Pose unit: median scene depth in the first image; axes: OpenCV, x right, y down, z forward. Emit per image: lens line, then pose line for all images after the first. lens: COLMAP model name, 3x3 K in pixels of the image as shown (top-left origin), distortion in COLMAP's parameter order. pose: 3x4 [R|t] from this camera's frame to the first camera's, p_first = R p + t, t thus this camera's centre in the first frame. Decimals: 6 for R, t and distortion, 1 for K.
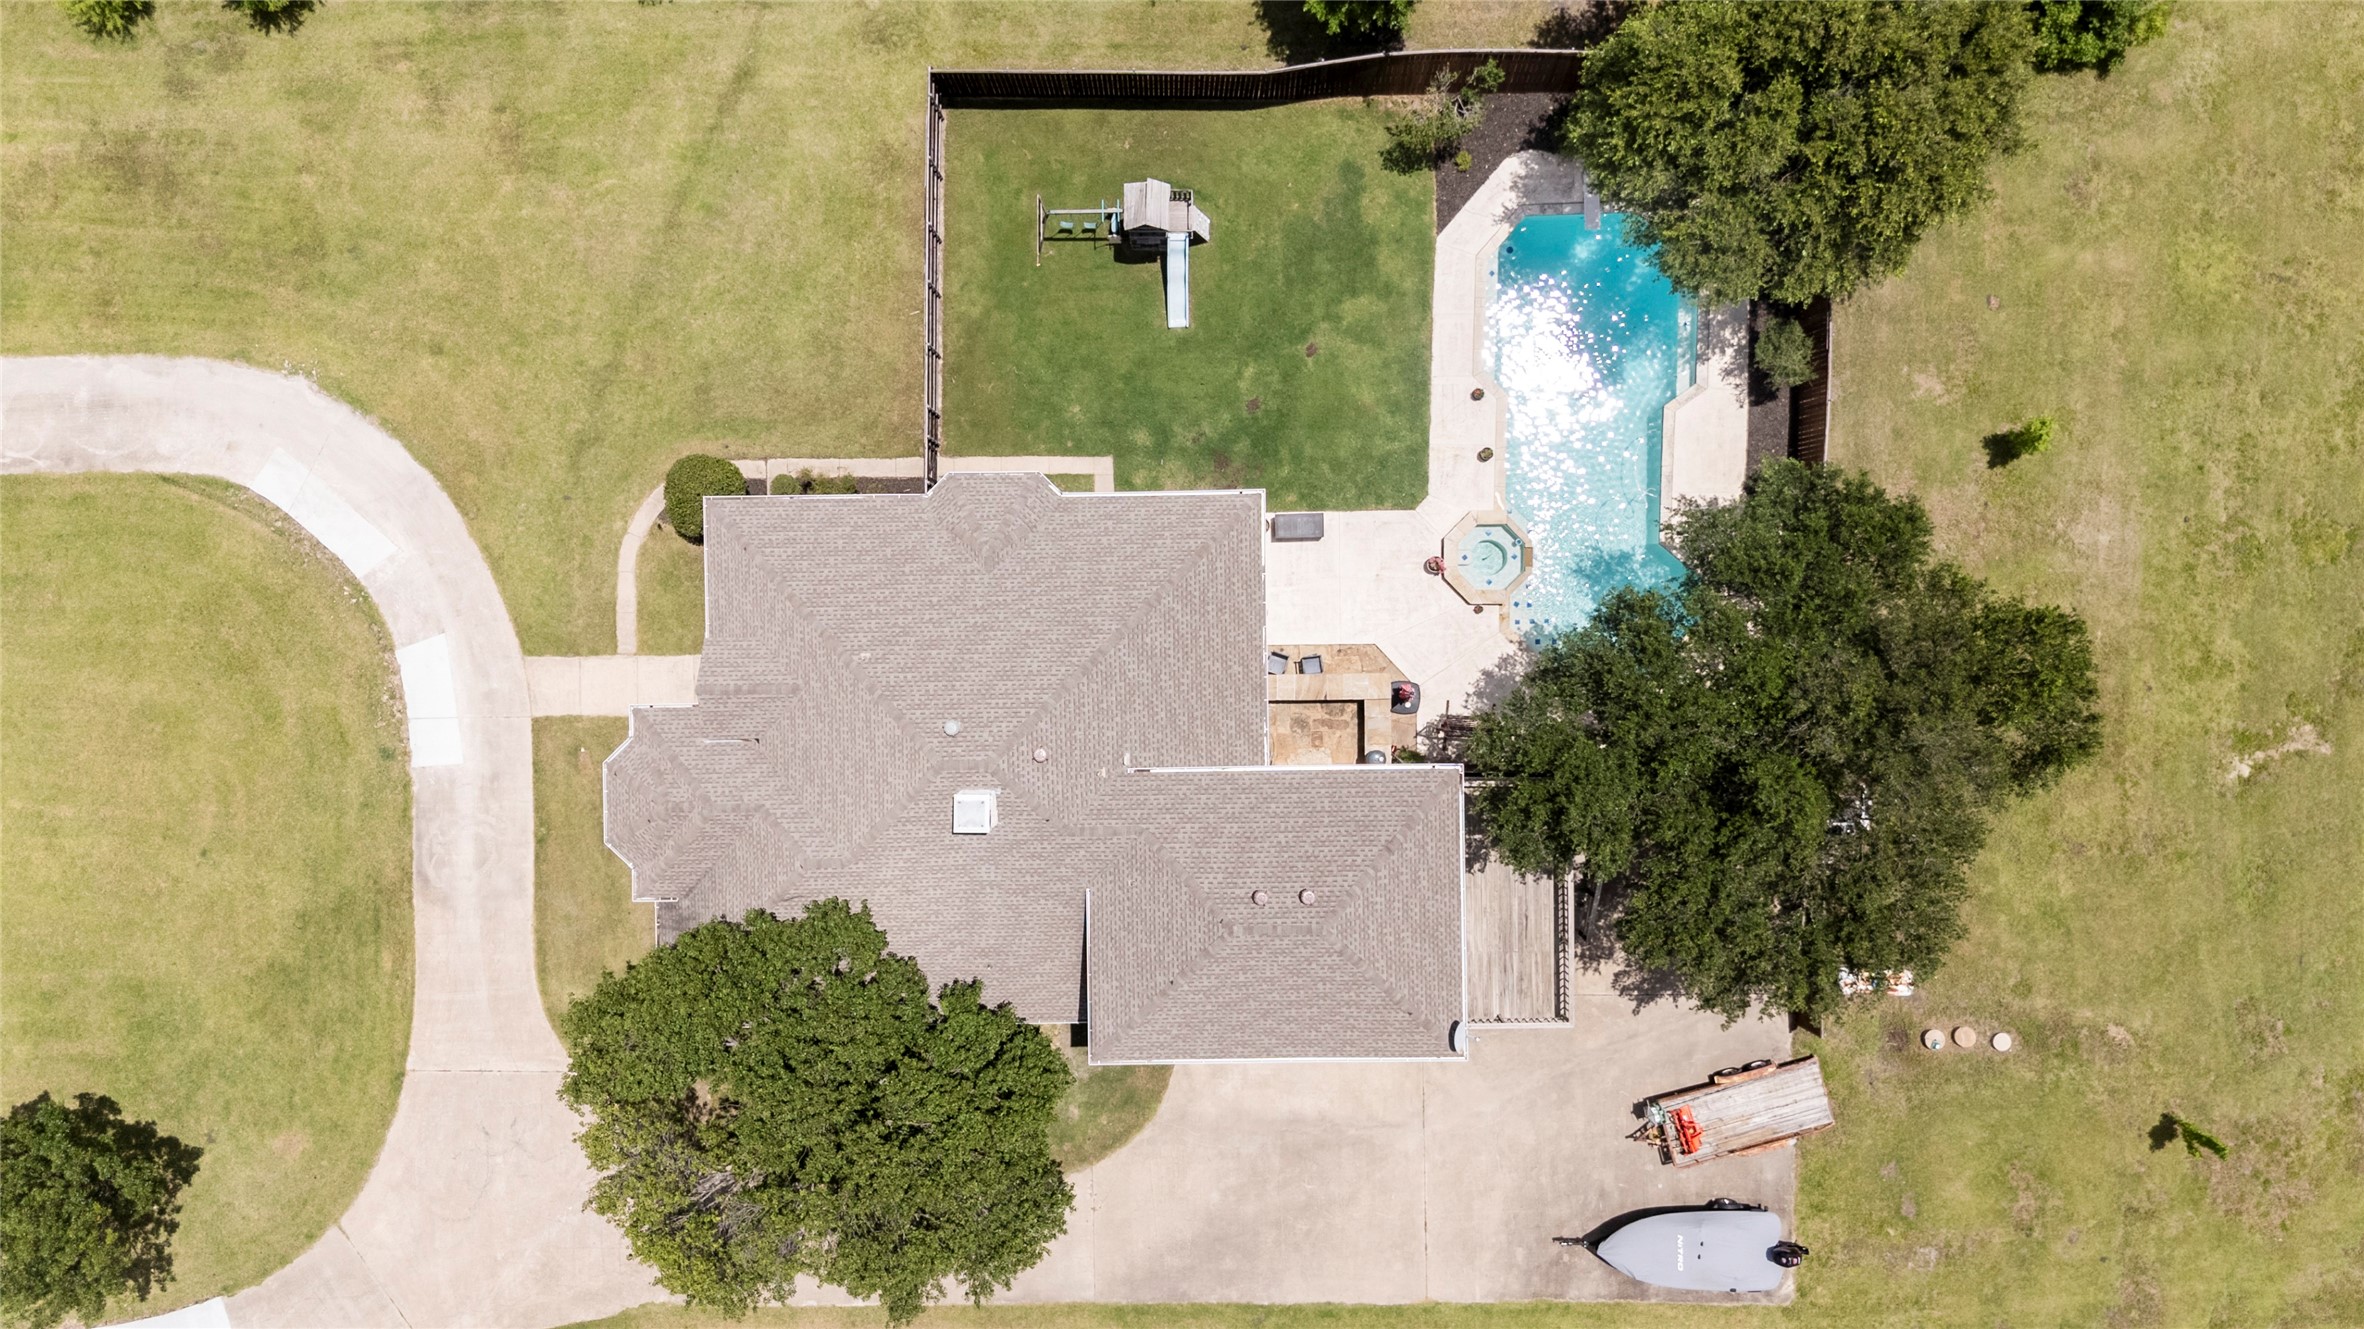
lens RADIAL K [[1681.4, 0, 1241.8], [0, 1681.4, 664.7], [0, 0, 1]] dist [0.123711, -0.126923]
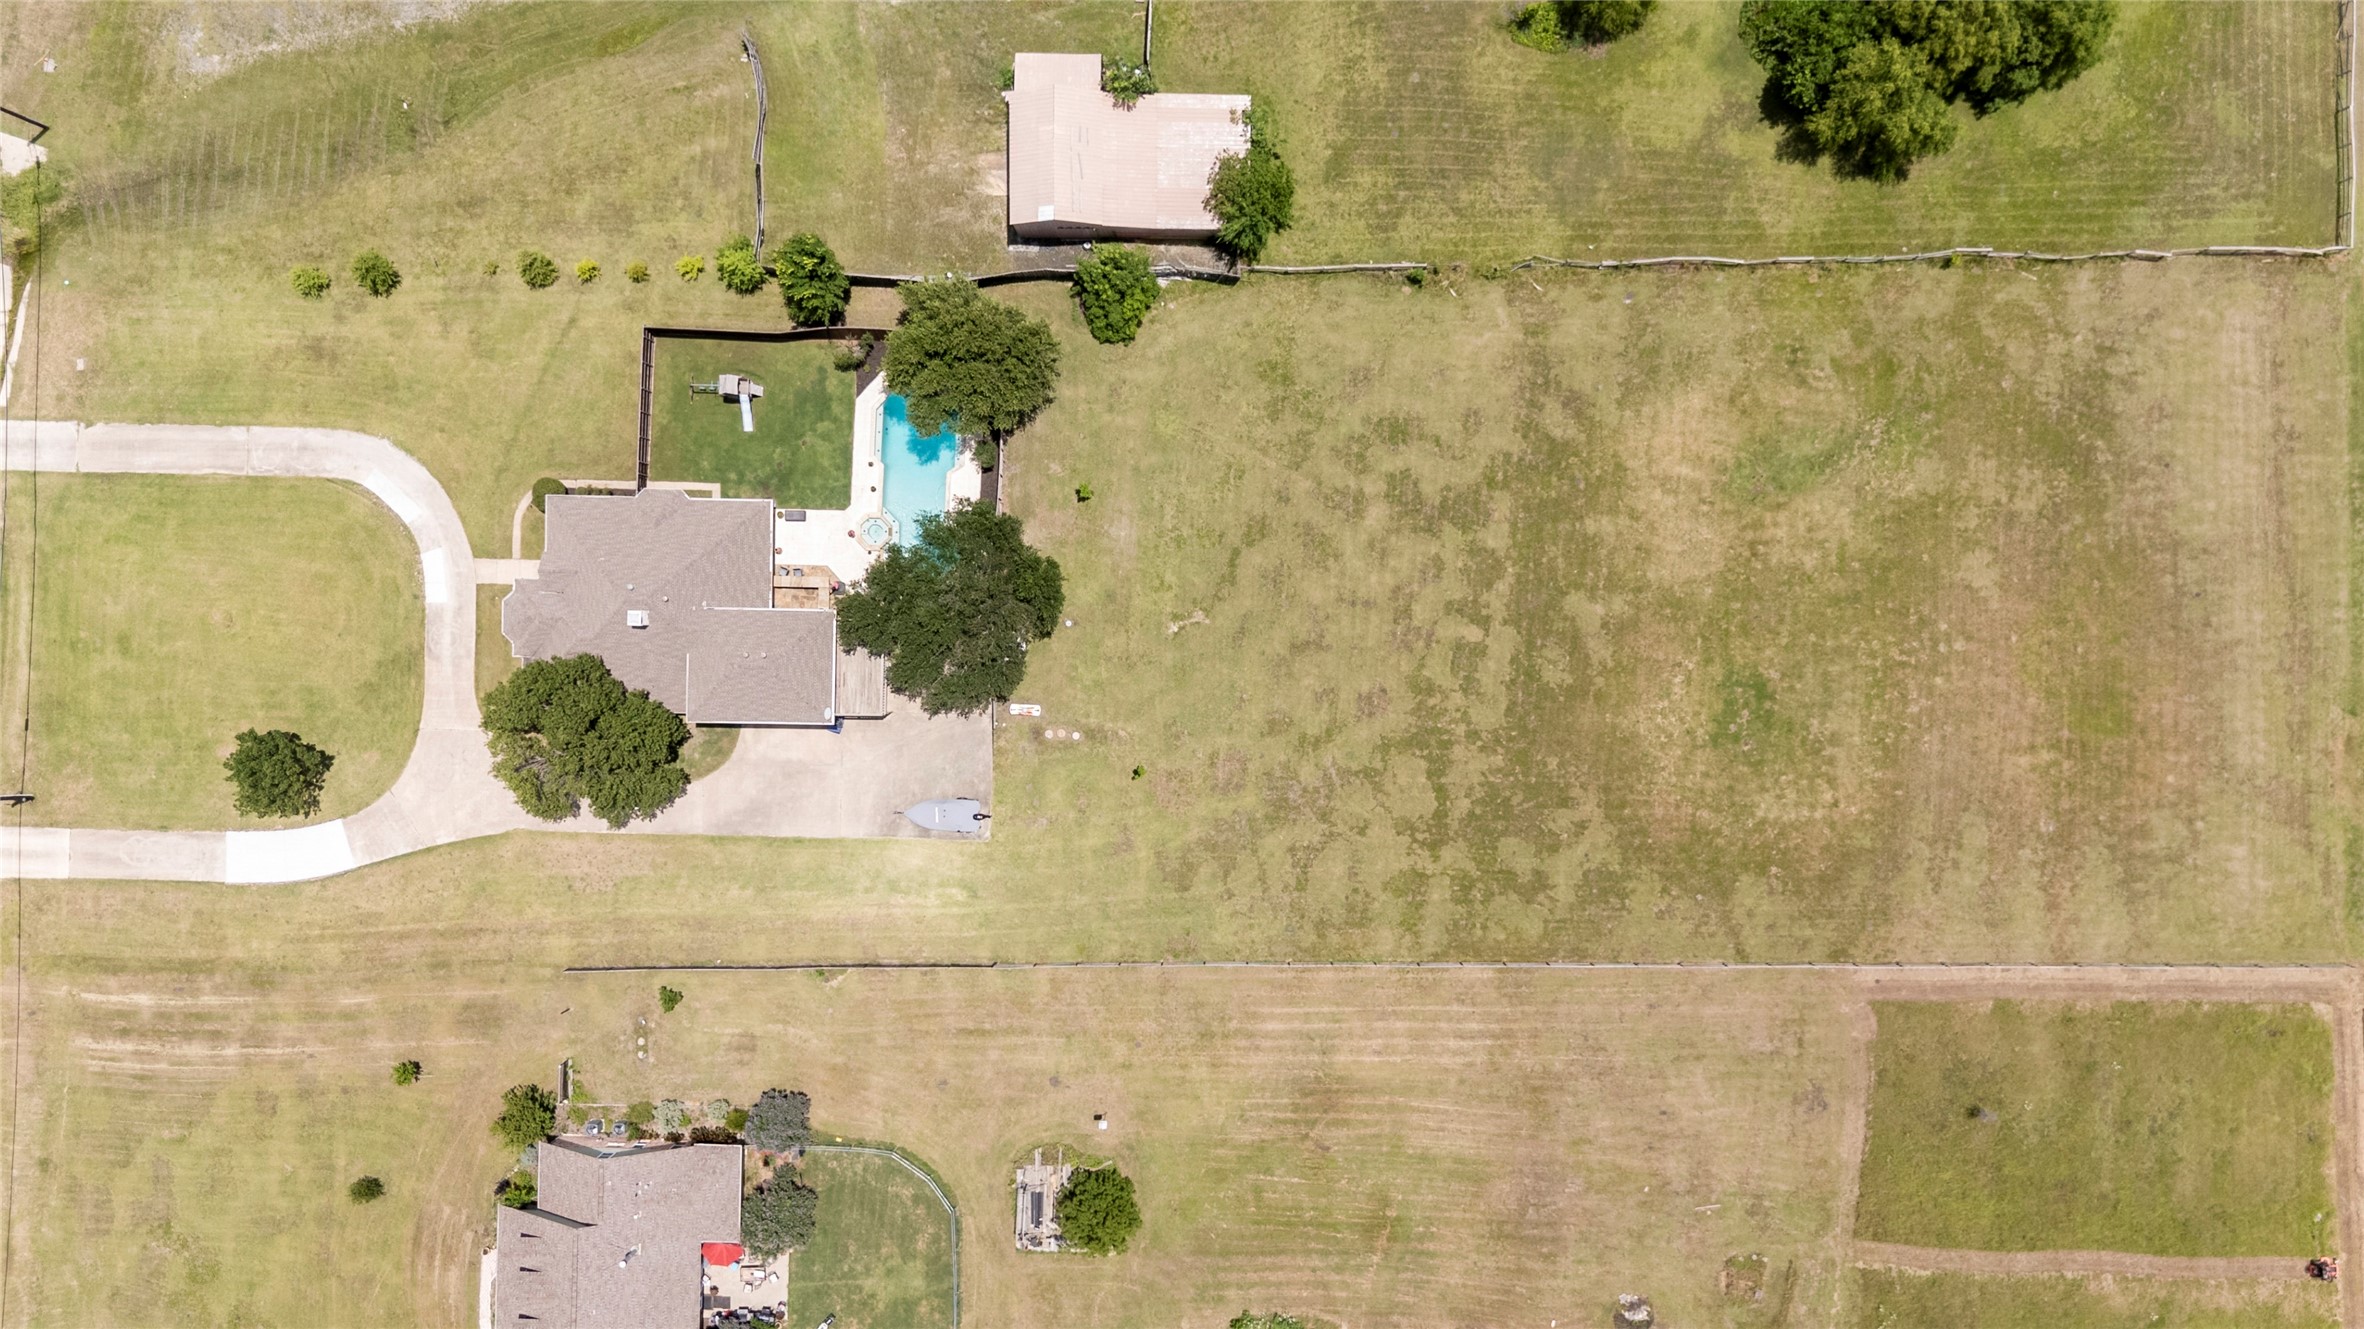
lens RADIAL K [[1681.4, 0, 1241.8], [0, 1681.4, 664.7], [0, 0, 1]] dist [0.123711, -0.126923]
pose [[0.999185, 0.034436, -0.021053, 0.725710], [-0.034473, 0.999405, -0.001404, 0.112178], [0.020992, 0.002128, 0.999777, -1.406286]]
